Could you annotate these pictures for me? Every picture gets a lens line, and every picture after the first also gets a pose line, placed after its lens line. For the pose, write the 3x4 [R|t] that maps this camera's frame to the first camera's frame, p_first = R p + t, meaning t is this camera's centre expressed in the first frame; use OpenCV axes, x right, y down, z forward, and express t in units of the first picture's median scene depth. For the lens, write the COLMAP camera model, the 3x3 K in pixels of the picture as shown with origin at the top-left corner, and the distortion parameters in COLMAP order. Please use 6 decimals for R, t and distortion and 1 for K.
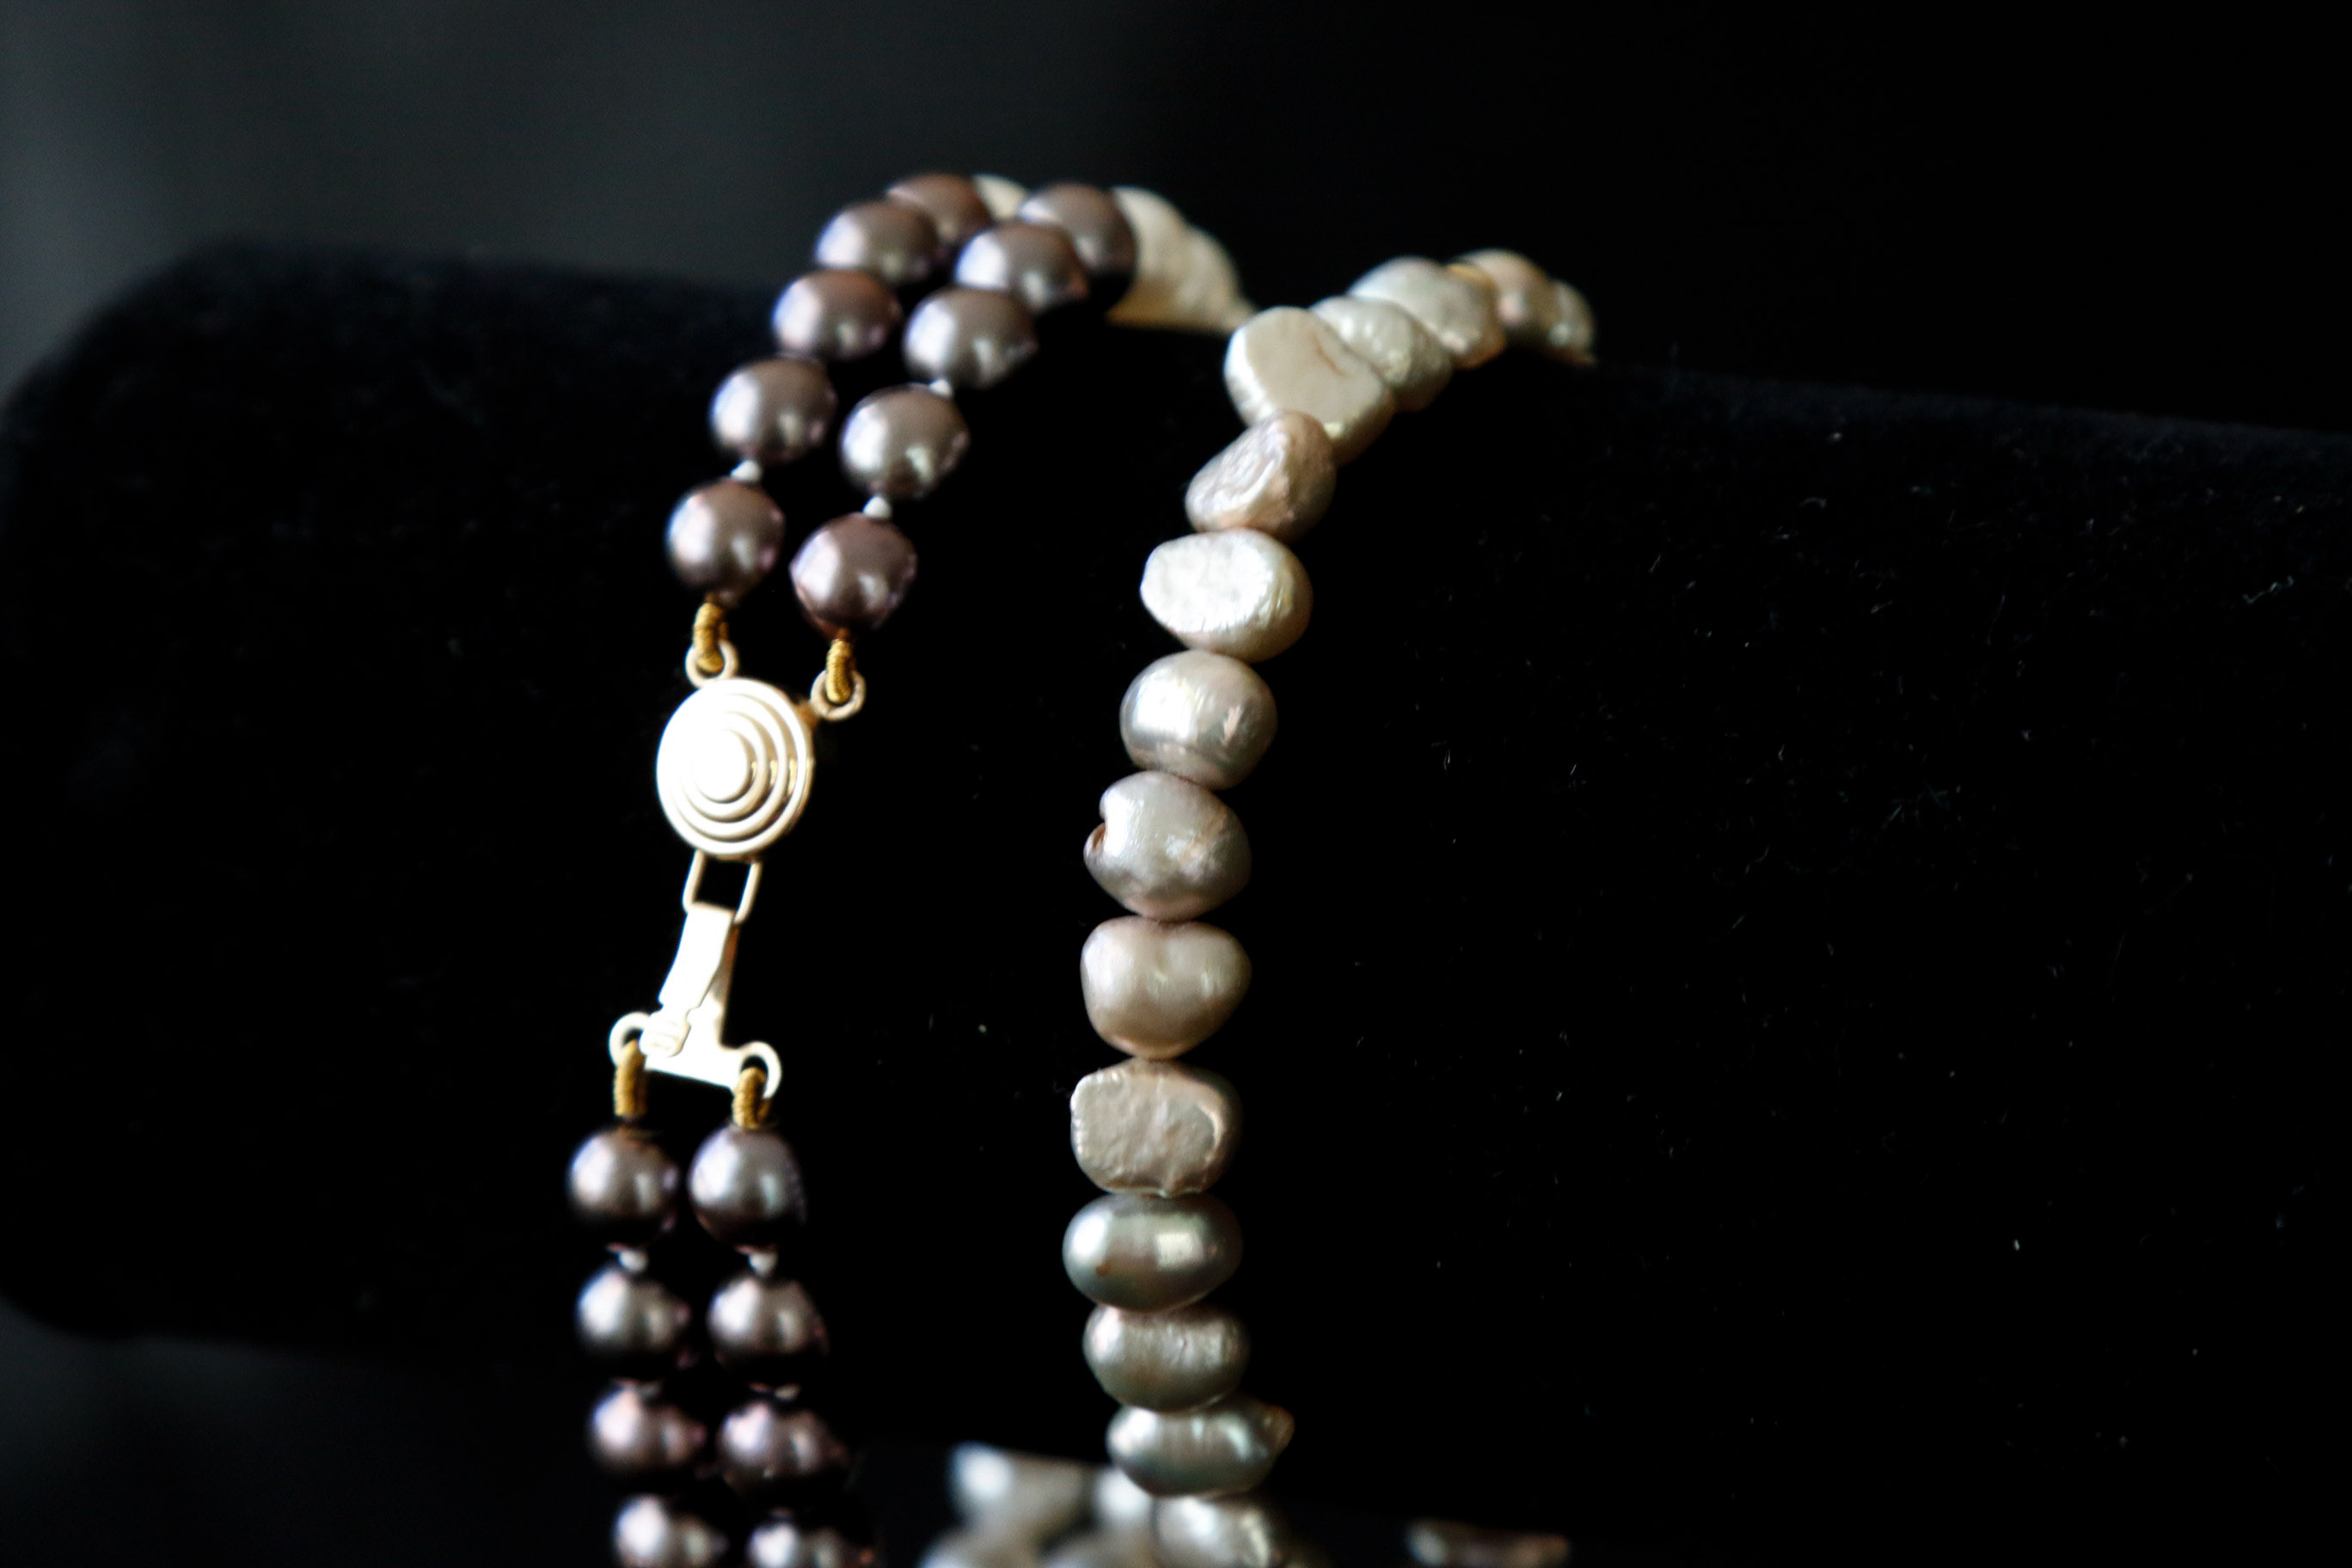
lens RADIAL K [[11764.1, 0, 1176.0], [0, 11764.1, 784.0], [0, 0, 1]] dist [-0.054207, -3.078631]
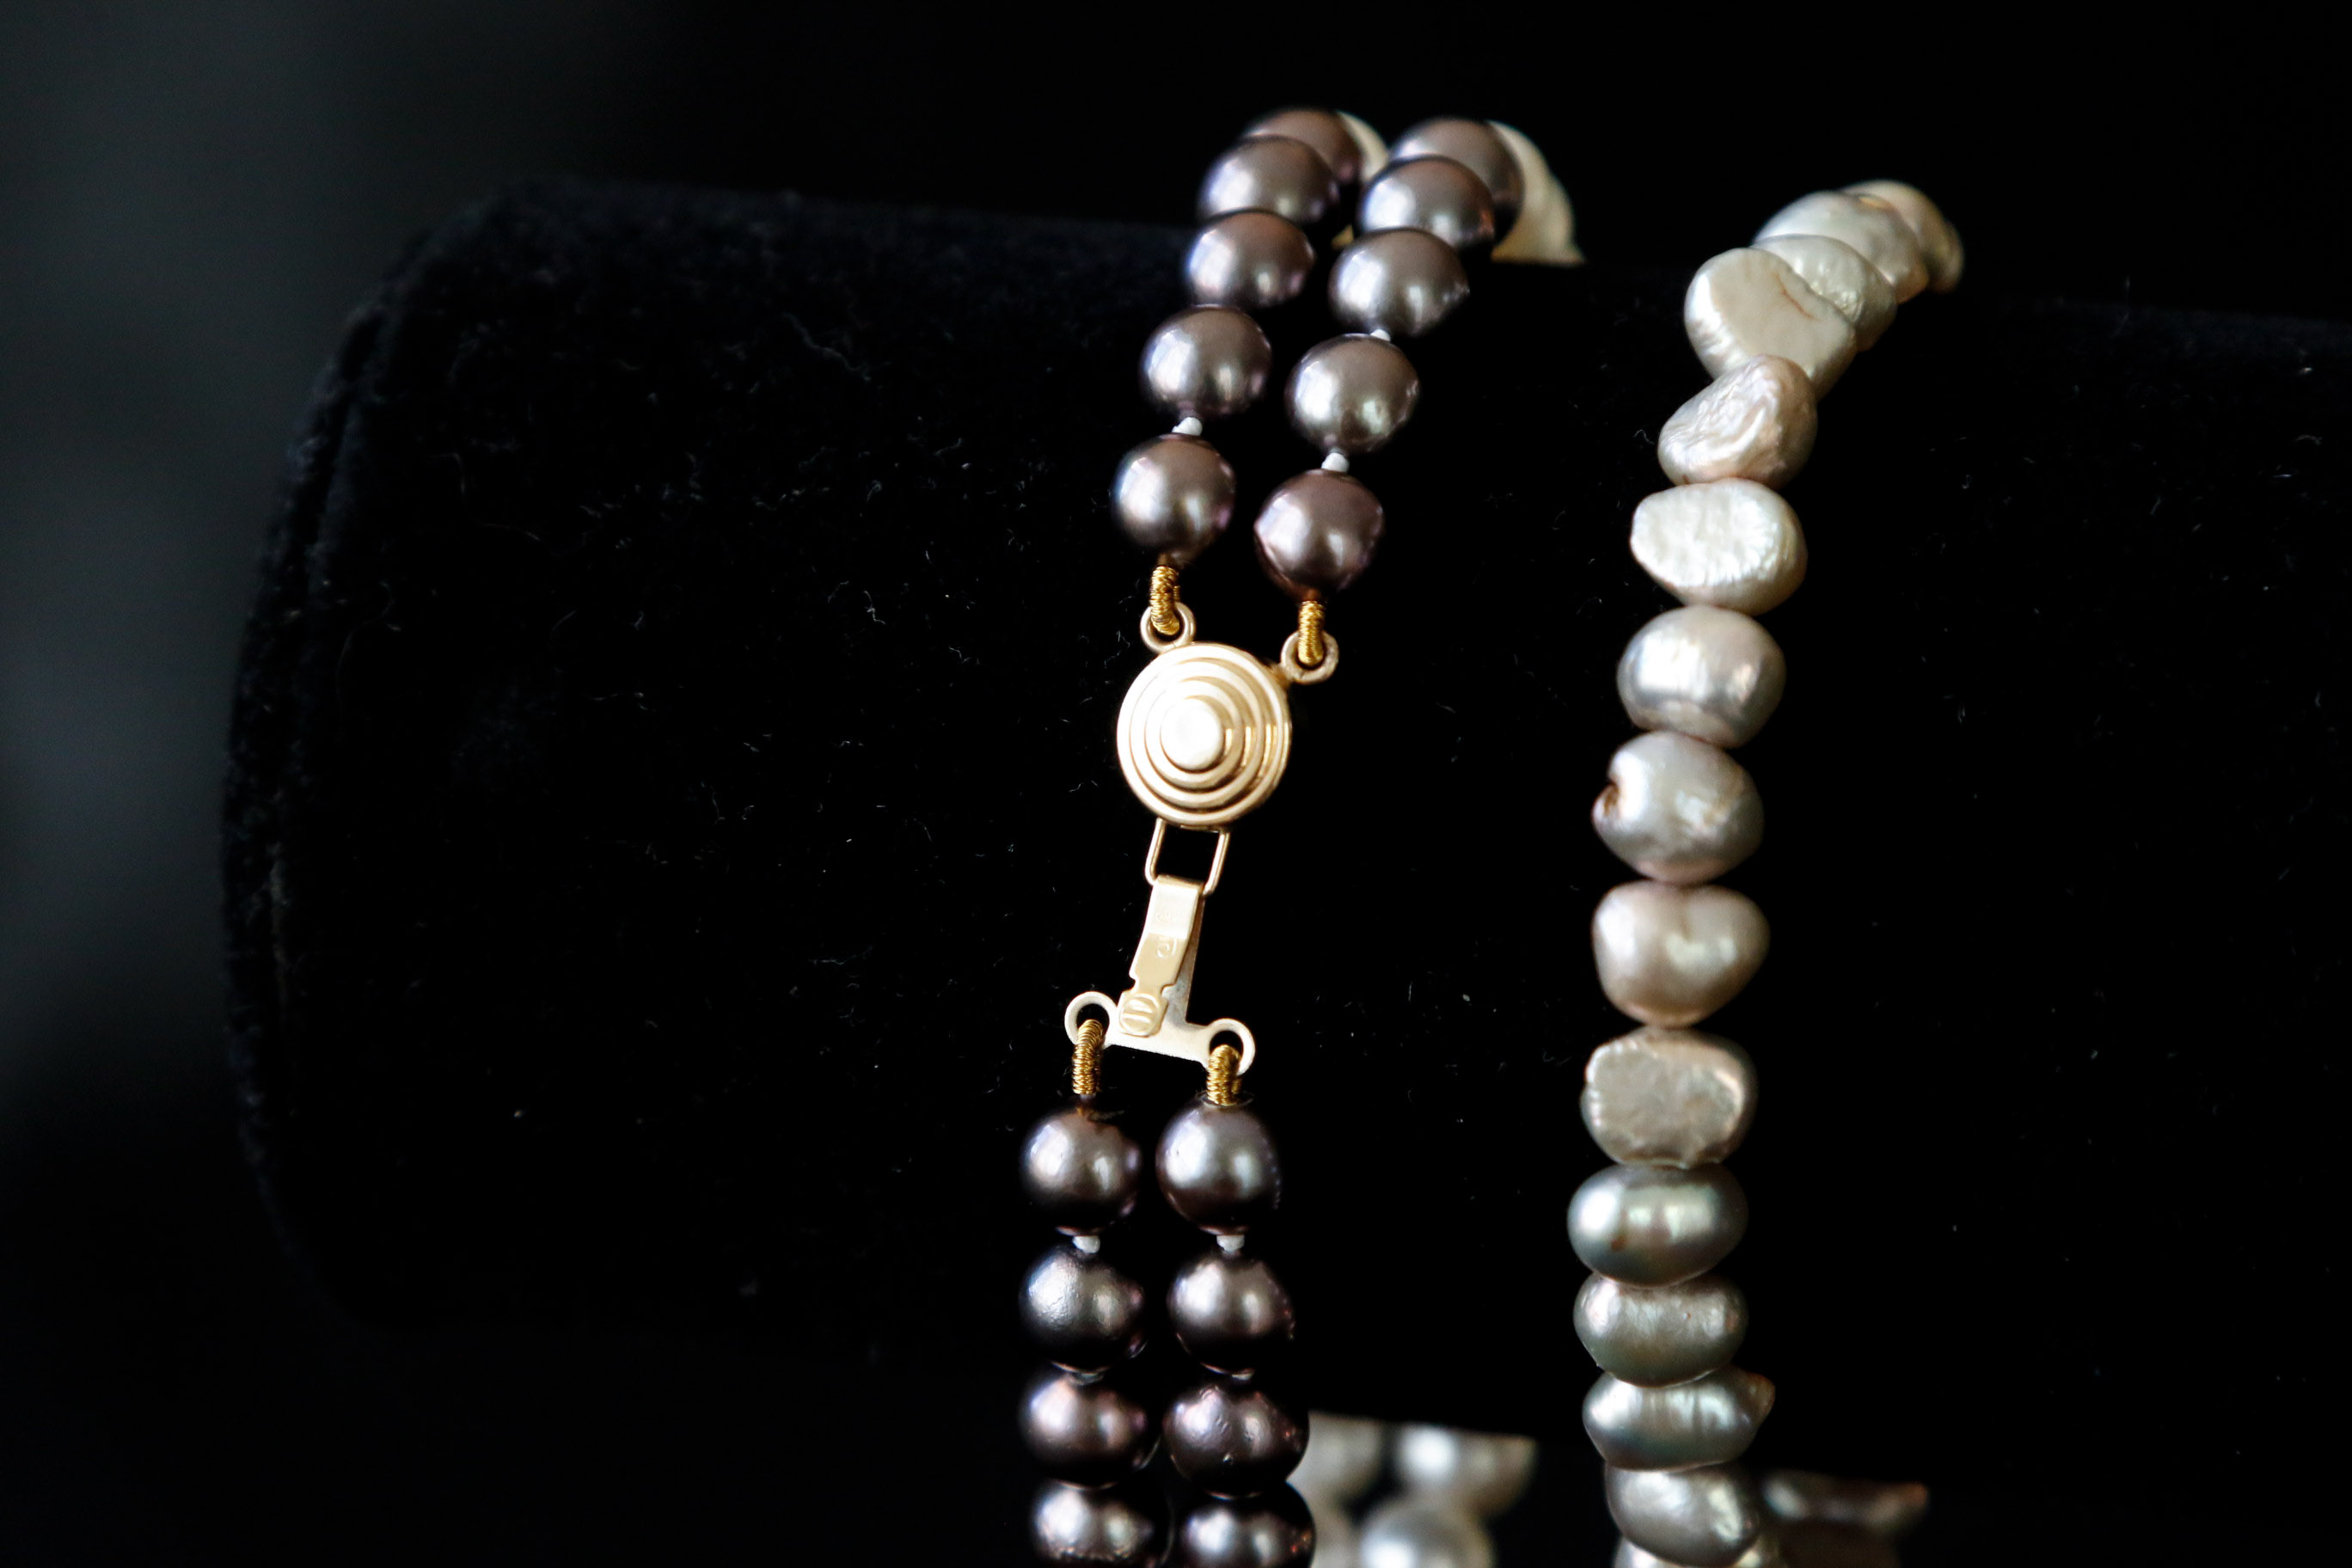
lens RADIAL K [[11764.1, 0, 1176.0], [0, 11764.1, 784.0], [0, 0, 1]] dist [-0.054207, -3.078631]
pose [[0.989357, -0.025140, 0.143321, -0.178008], [0.021896, 0.999468, 0.024168, -0.020738], [-0.143852, -0.020773, 0.989381, 0.042426]]
